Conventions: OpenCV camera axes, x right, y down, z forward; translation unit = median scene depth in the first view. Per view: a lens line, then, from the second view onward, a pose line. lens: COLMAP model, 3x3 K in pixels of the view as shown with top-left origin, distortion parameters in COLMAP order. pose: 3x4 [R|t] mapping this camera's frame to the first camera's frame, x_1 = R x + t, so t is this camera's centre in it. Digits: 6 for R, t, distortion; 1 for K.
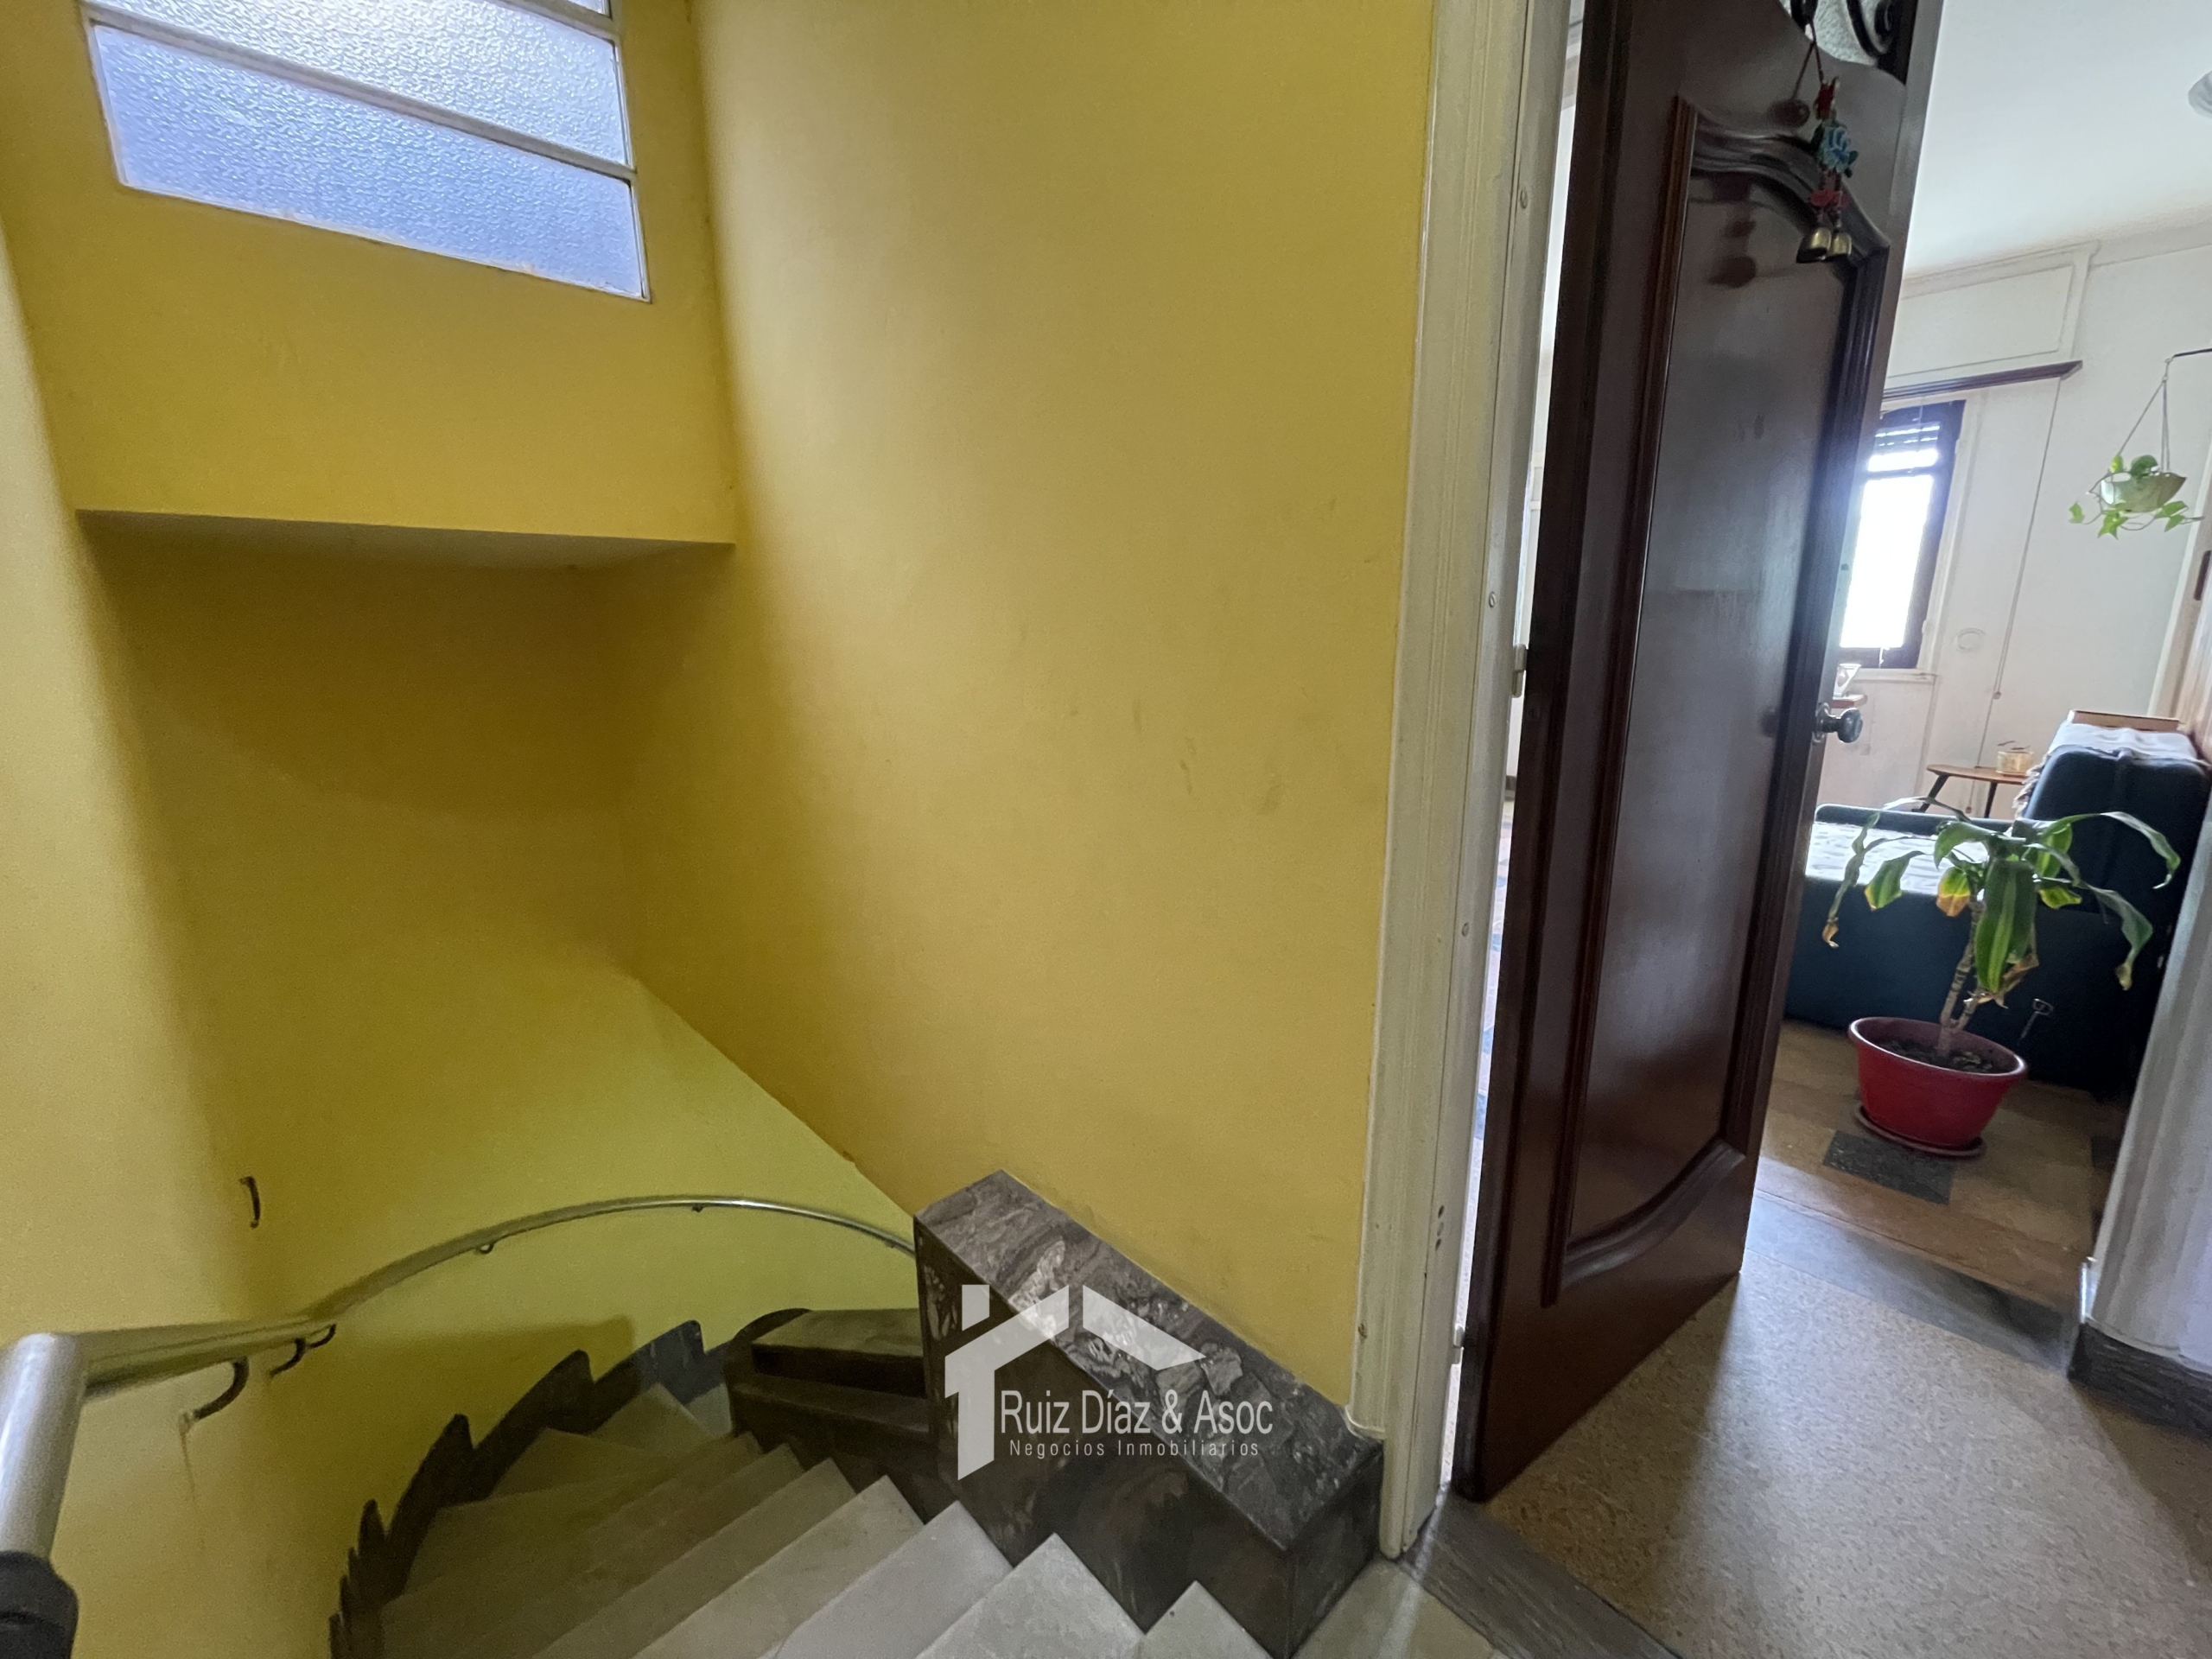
lens RADIAL K [[892.1, 0, 1102.5], [0, 892.1, 822.5], [0, 0, 1]] dist [0.001801, -0.000674]
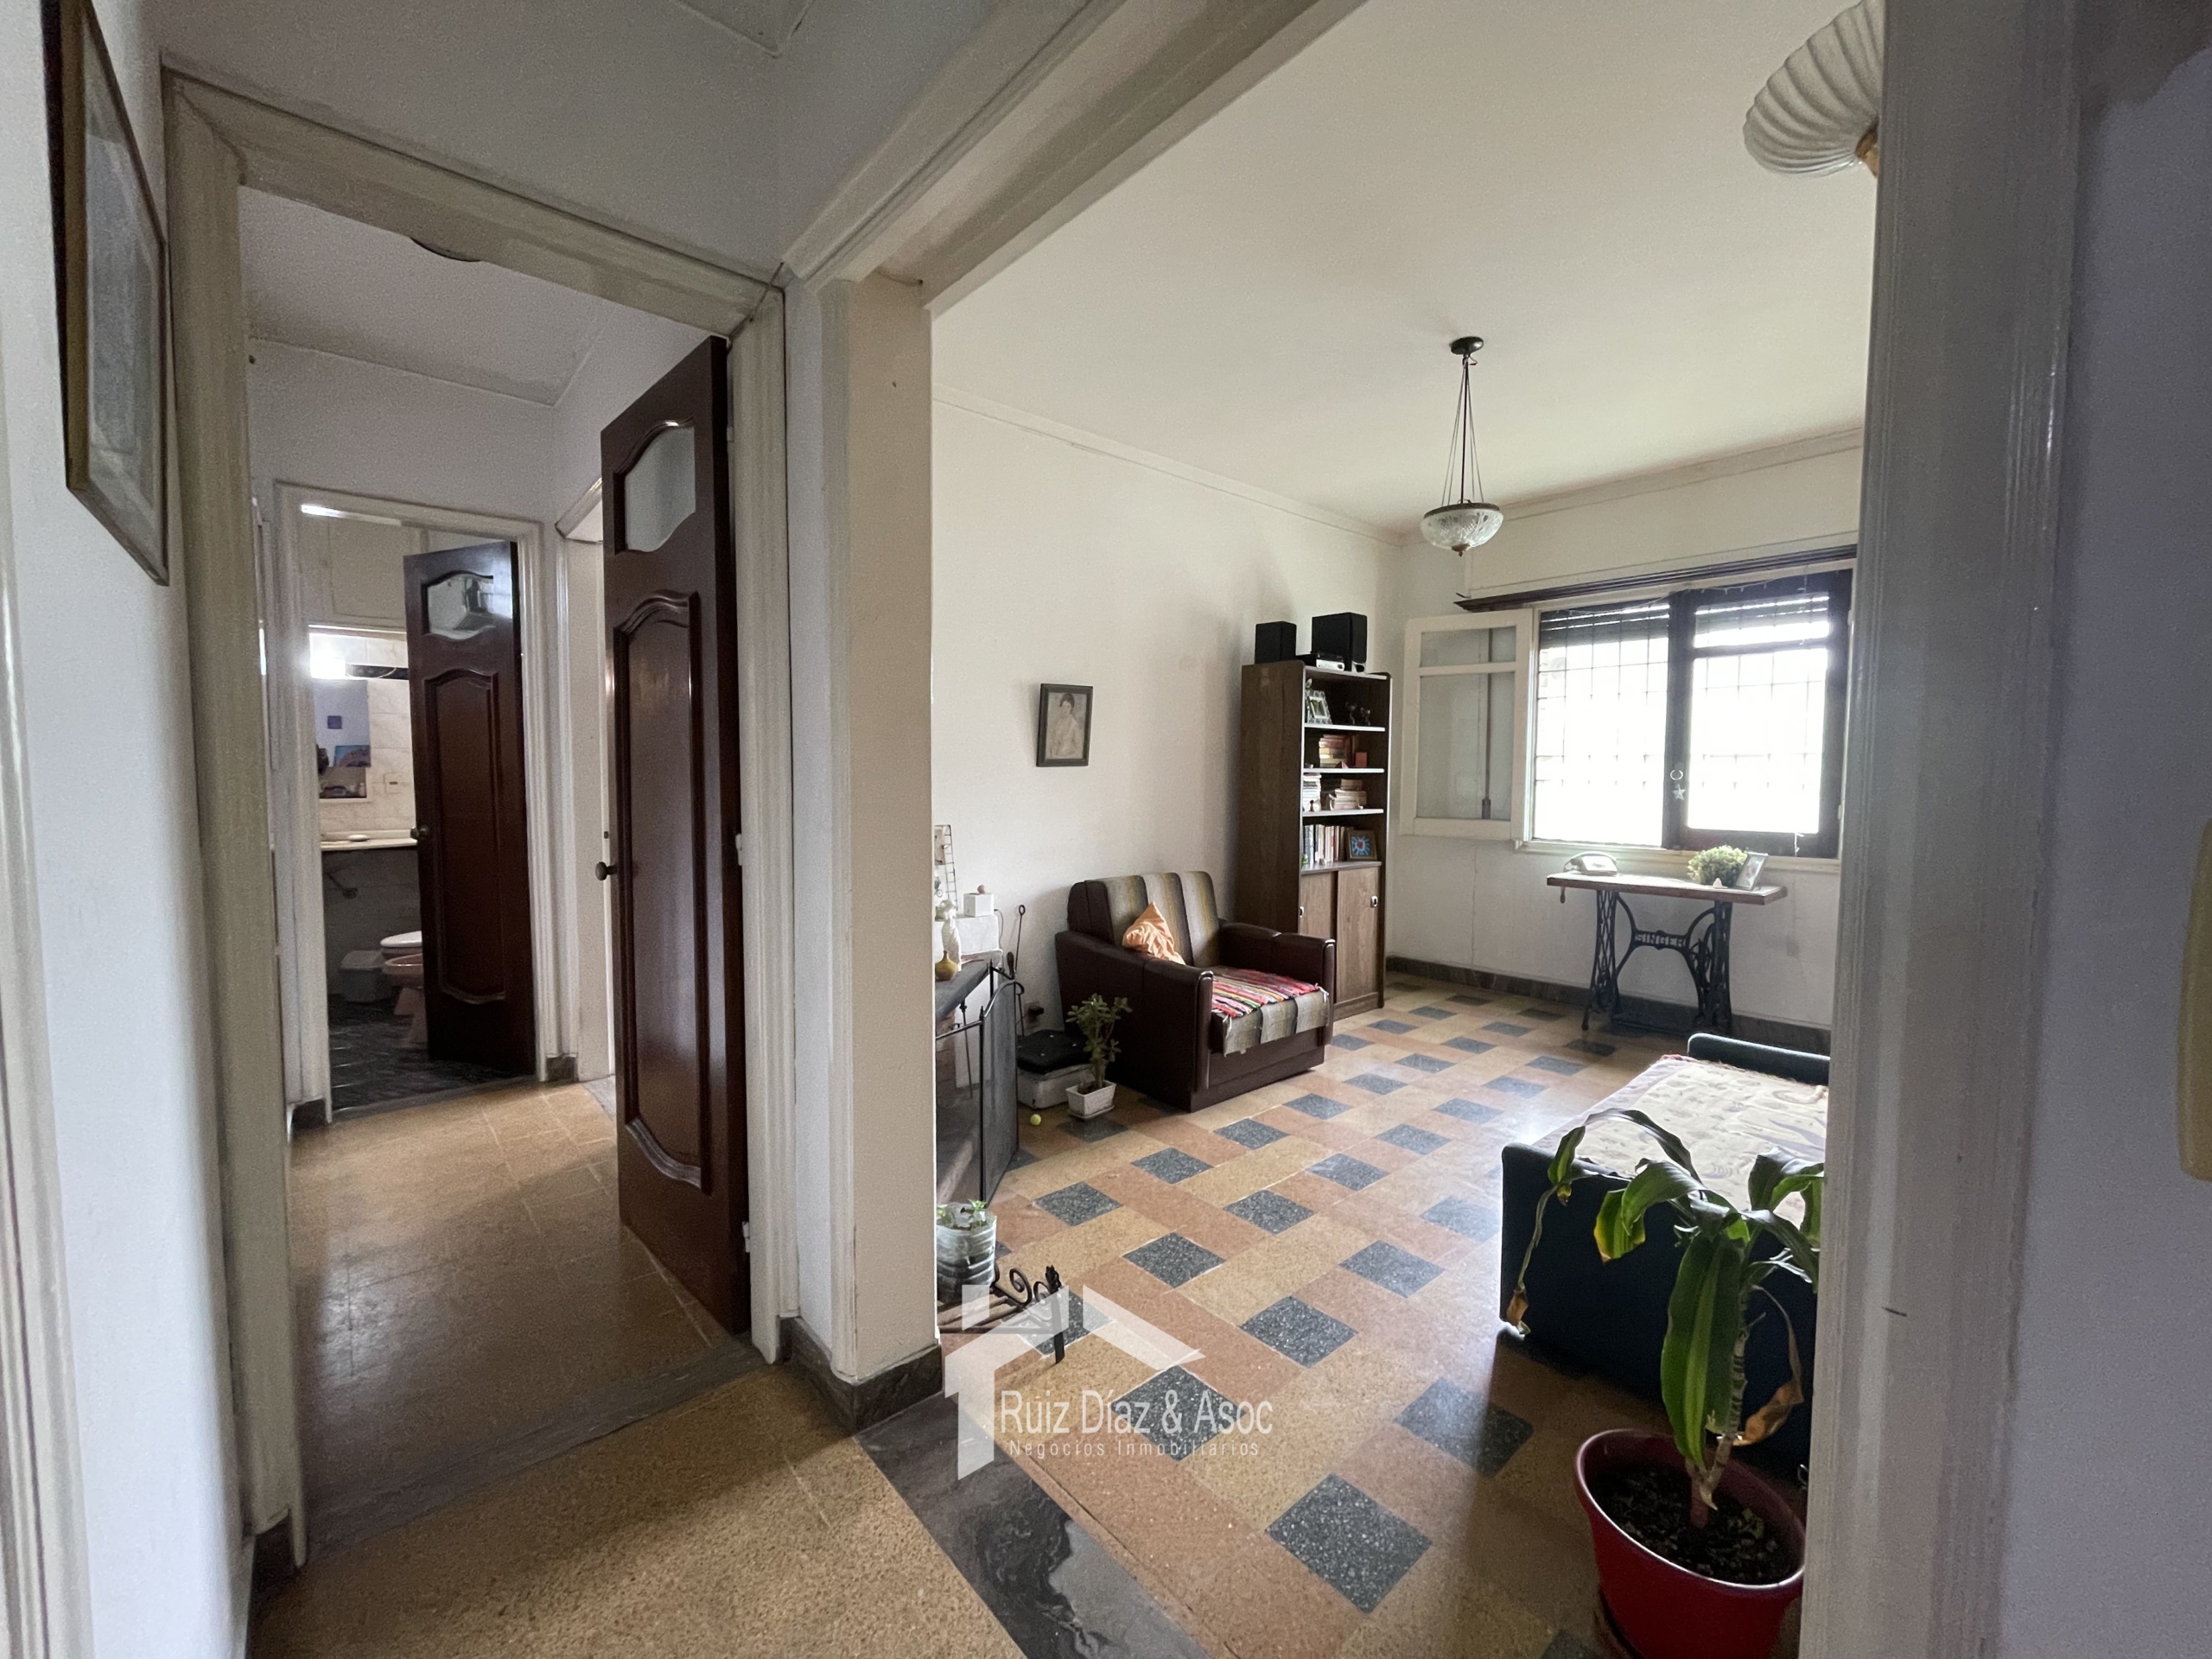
lens RADIAL K [[893.4, 0, 1104.6], [0, 893.4, 821.9], [0, 0, 1]] dist [-0.000211, -0.000680]
pose [[0.999398, 0.021194, -0.027480, 0.253408], [-0.025269, 0.987180, -0.157595, -0.061045], [0.023788, 0.158195, 0.987121, 0.133699]]
